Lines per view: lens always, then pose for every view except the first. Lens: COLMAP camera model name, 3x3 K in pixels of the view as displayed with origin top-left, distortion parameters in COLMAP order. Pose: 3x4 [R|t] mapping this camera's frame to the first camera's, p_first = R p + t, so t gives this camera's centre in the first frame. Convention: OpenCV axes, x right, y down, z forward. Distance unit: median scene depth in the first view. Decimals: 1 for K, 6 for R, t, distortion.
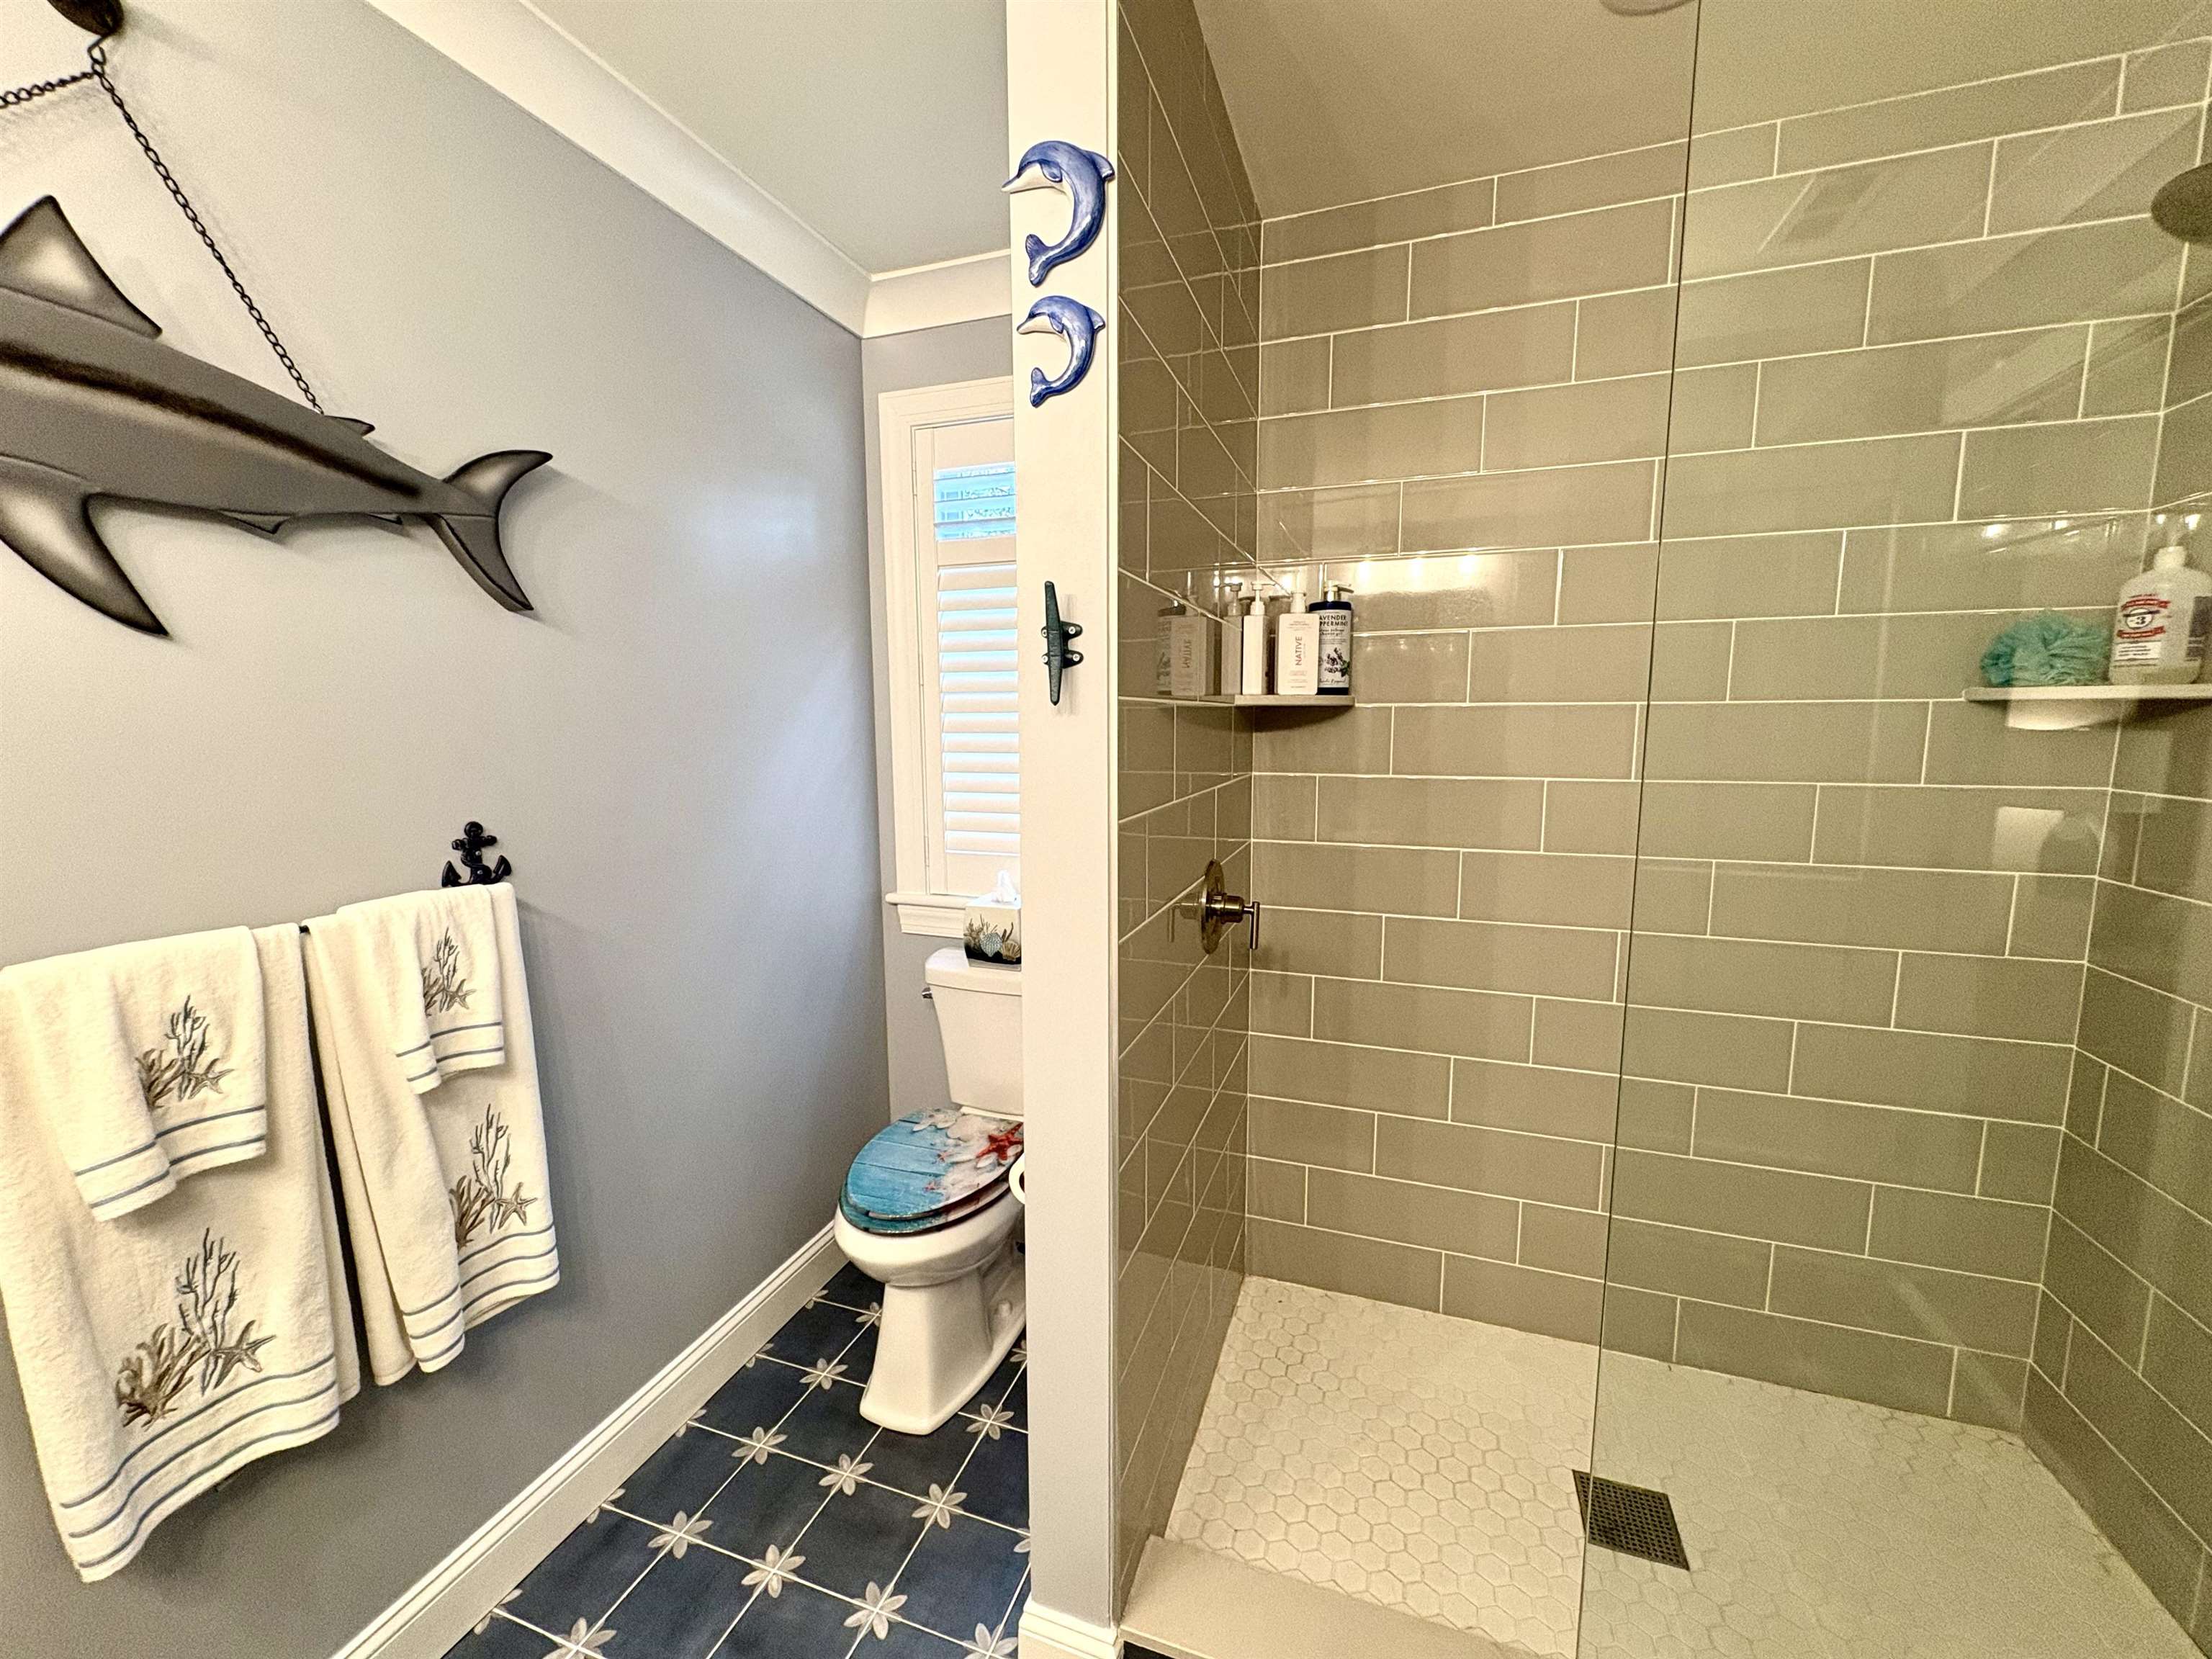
lens RADIAL K [[882.2, 0, 1106.0], [0, 882.2, 829.5], [0, 0, 1]] dist [0.000757, 0.000116]
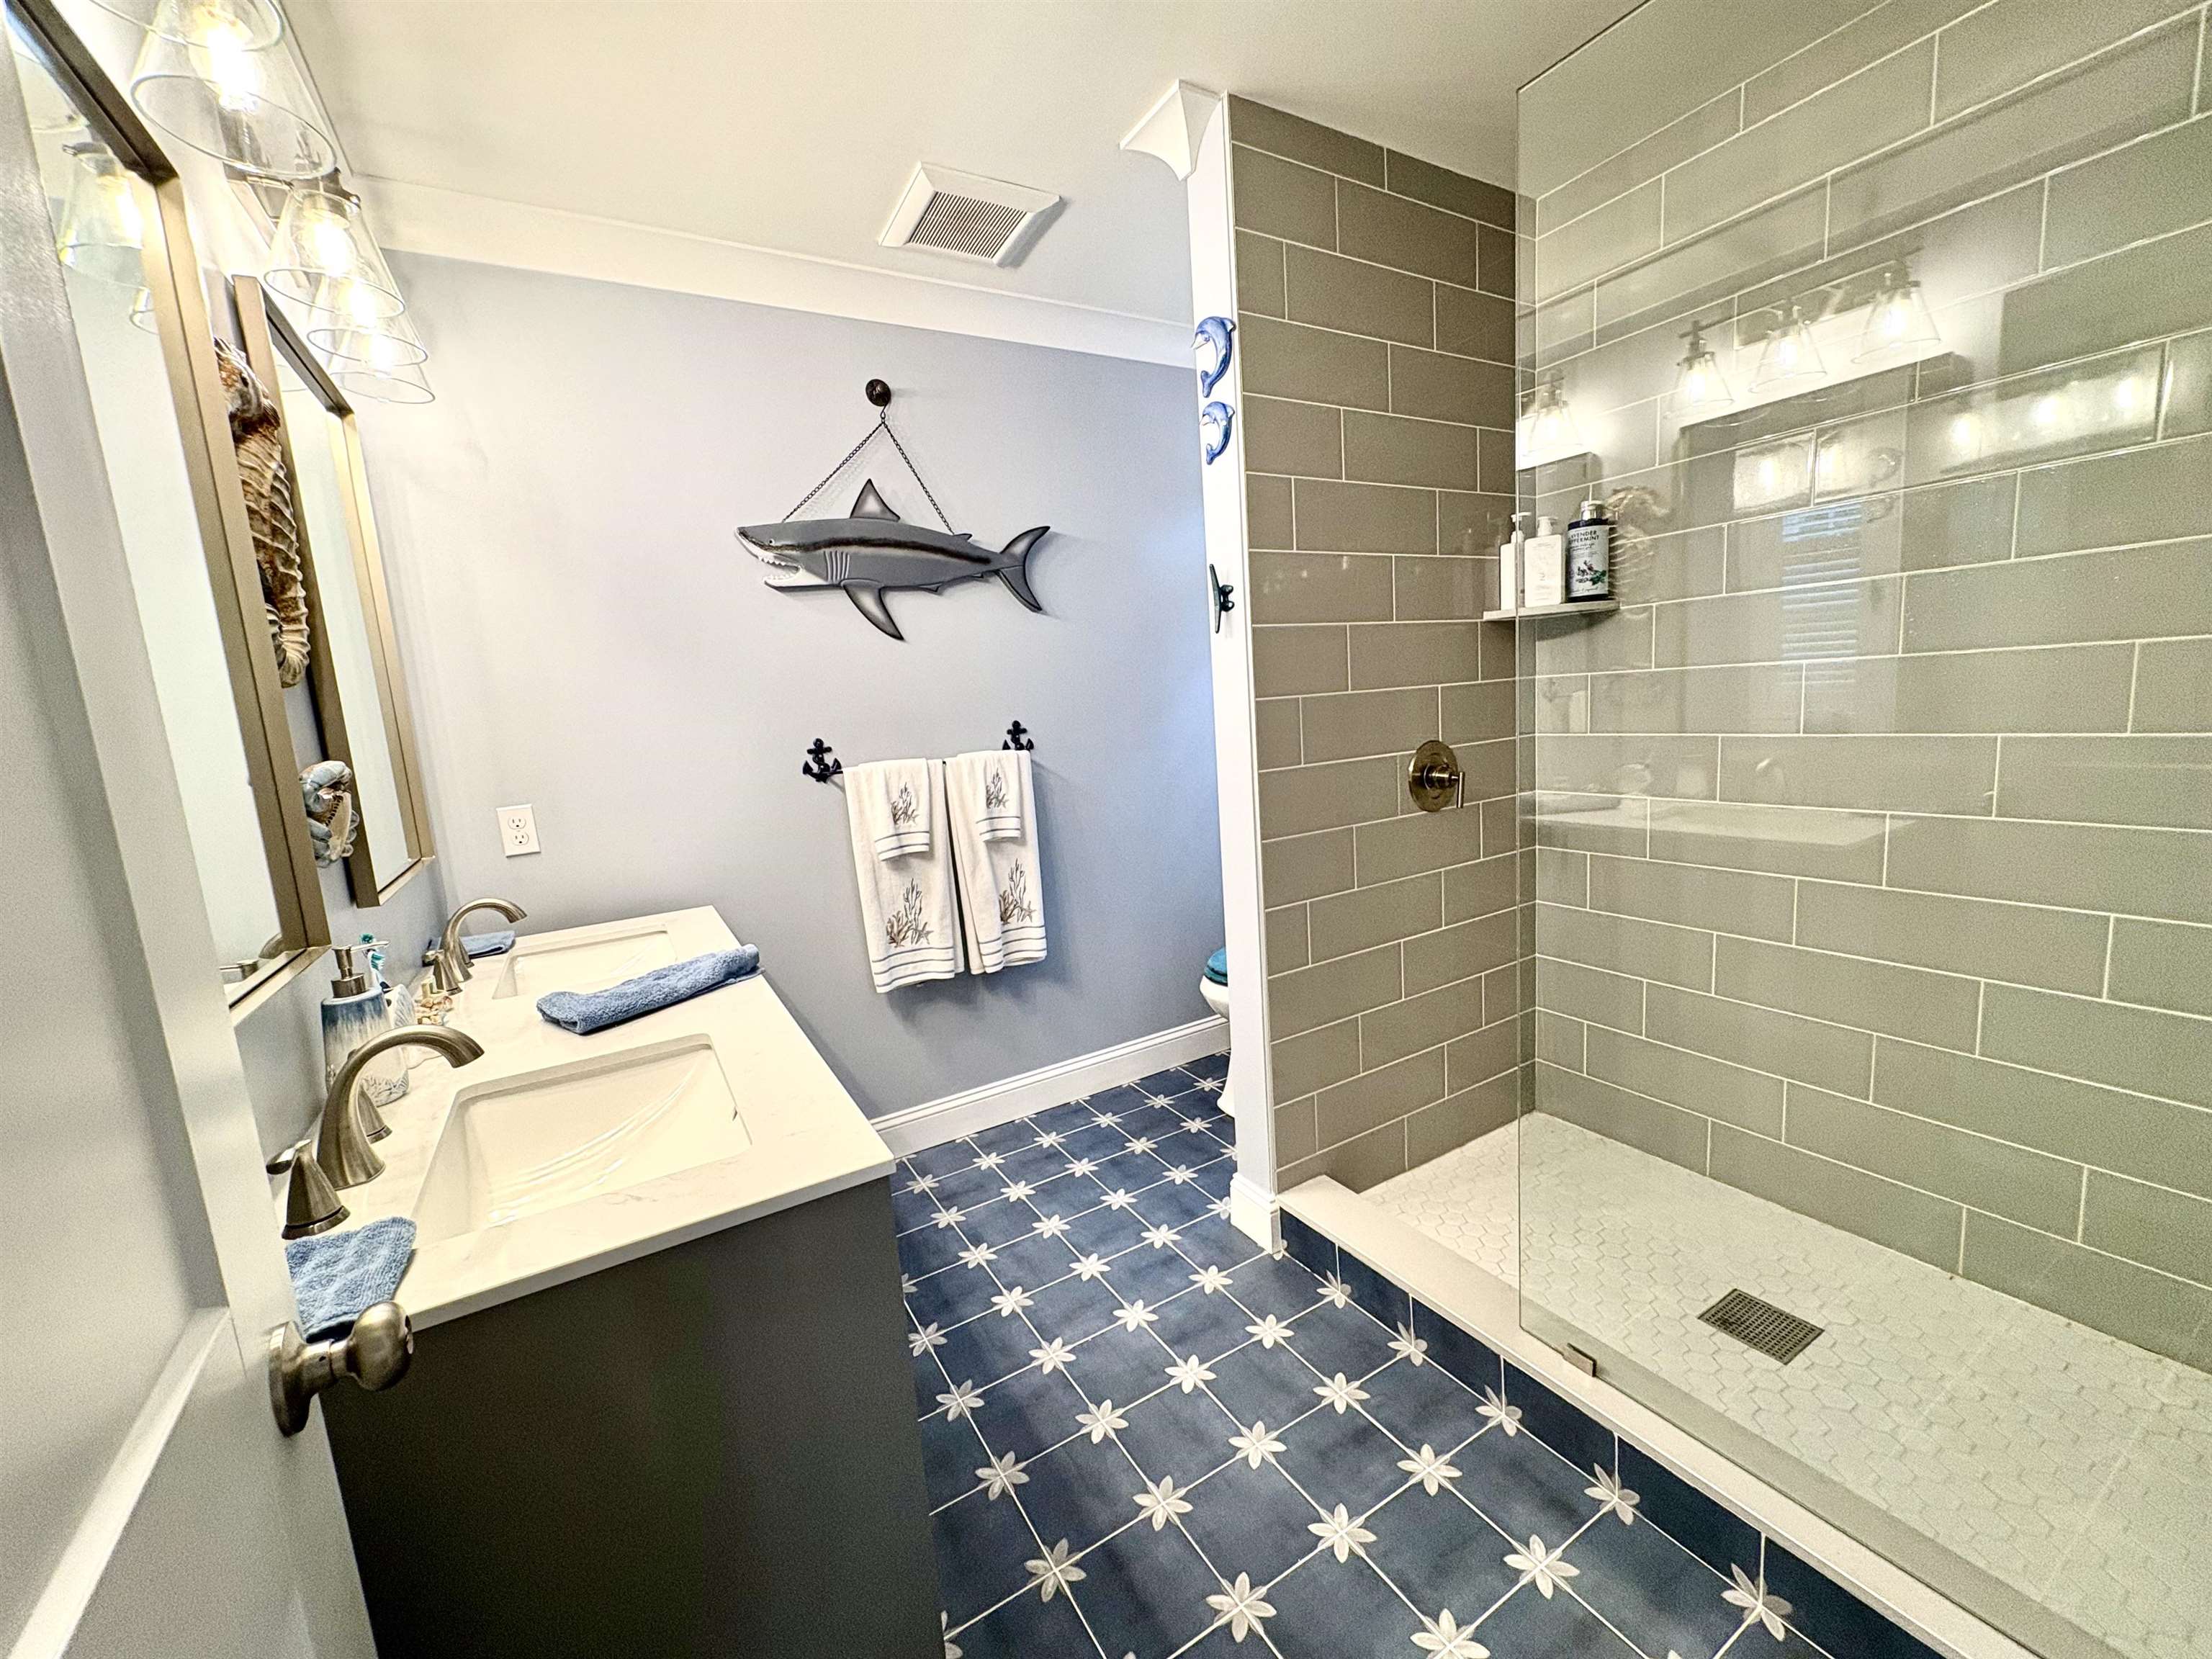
lens RADIAL K [[882.2, 0, 1106.0], [0, 882.2, 829.5], [0, 0, 1]] dist [0.000757, 0.000116]
pose [[0.764005, 0.046196, -0.643554, 0.865096], [-0.014975, 0.998434, 0.053892, 0.148299], [0.645037, -0.031537, 0.763501, -0.474014]]
